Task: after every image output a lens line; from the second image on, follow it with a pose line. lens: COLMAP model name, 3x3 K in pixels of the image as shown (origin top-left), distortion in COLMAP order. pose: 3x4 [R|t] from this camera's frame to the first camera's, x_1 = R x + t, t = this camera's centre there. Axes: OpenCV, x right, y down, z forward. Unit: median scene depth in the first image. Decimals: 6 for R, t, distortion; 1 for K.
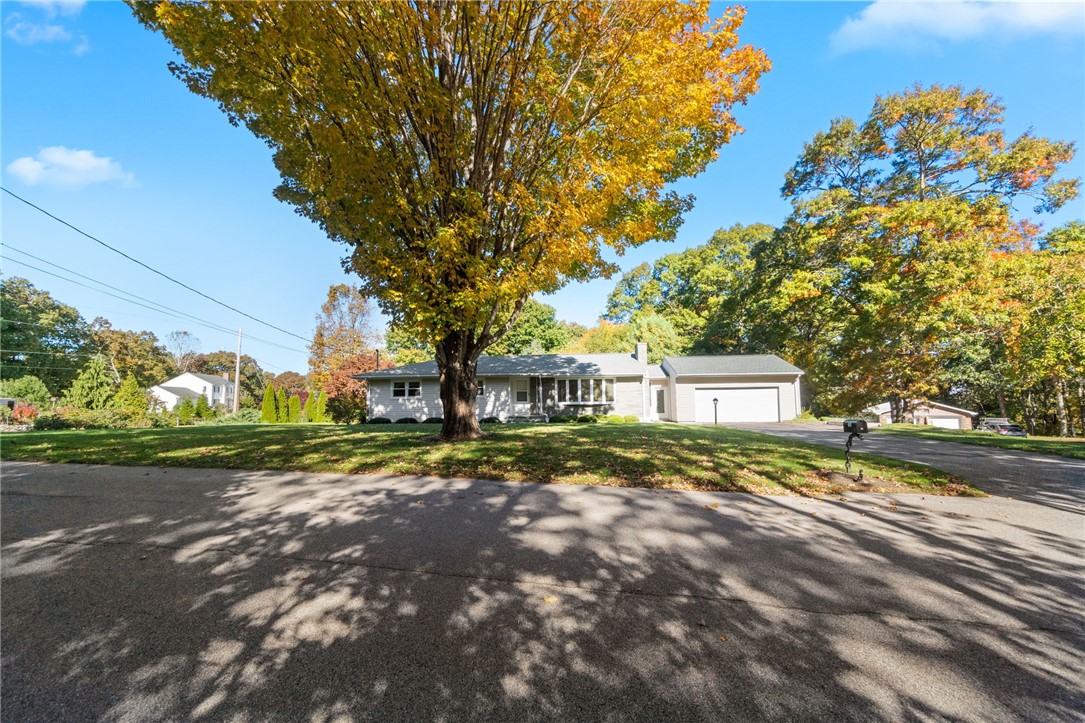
lens RADIAL K [[500.4, 0, 525.3], [0, 500.4, 381.2], [0, 0, 1]] dist [-0.001379, -0.000167]
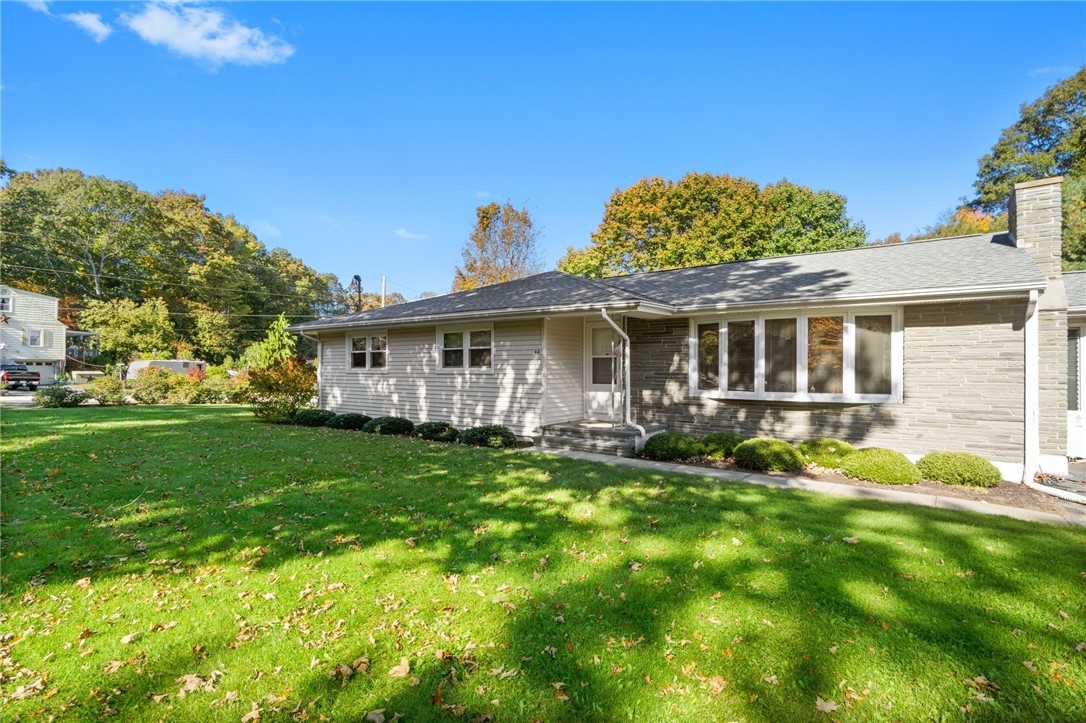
lens RADIAL K [[530.6, 0, 543.0], [0, 530.6, 361.5], [0, 0, 1]] dist [0.013241, 0.000360]
pose [[0.847126, 0.007333, -0.531342, 0.168860], [0.013883, 0.999258, 0.035924, 0.008150], [0.531211, -0.037808, 0.846396, 0.641100]]
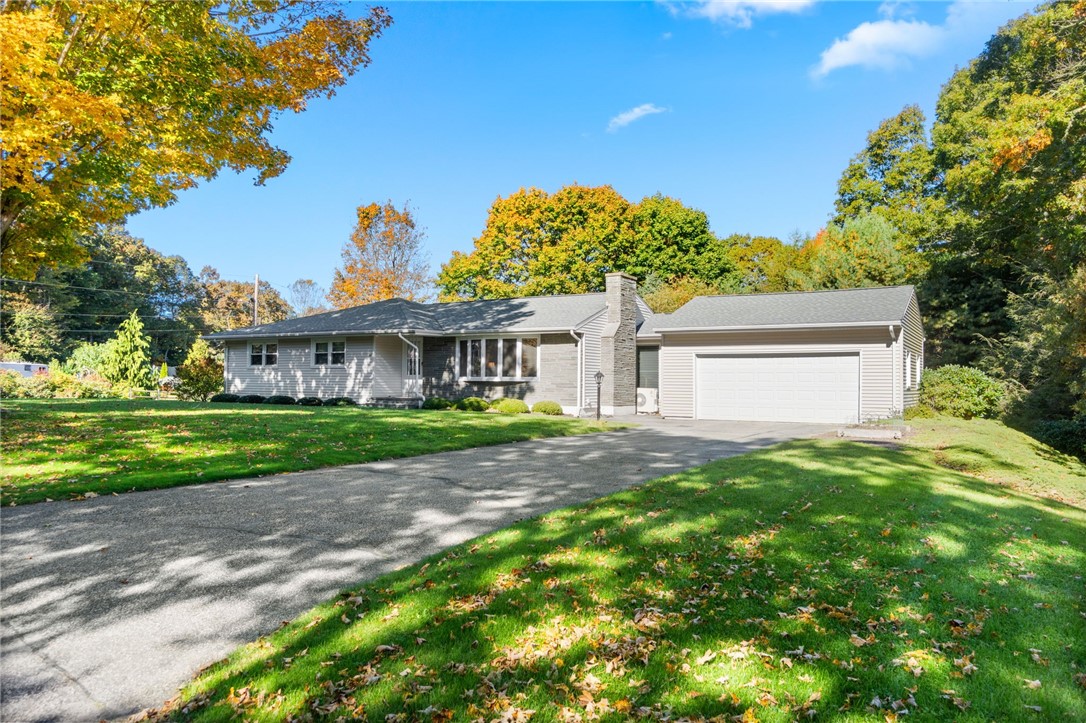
lens RADIAL K [[828.0, 0, 543.0], [0, 828.0, 361.5], [0, 0, 1]] dist [0.014293, 0.003162]
pose [[0.882062, 0.007691, -0.471070, 0.635016], [0.001454, 0.999818, 0.019045, 0.004119], [0.471131, -0.017484, 0.881890, 0.158037]]
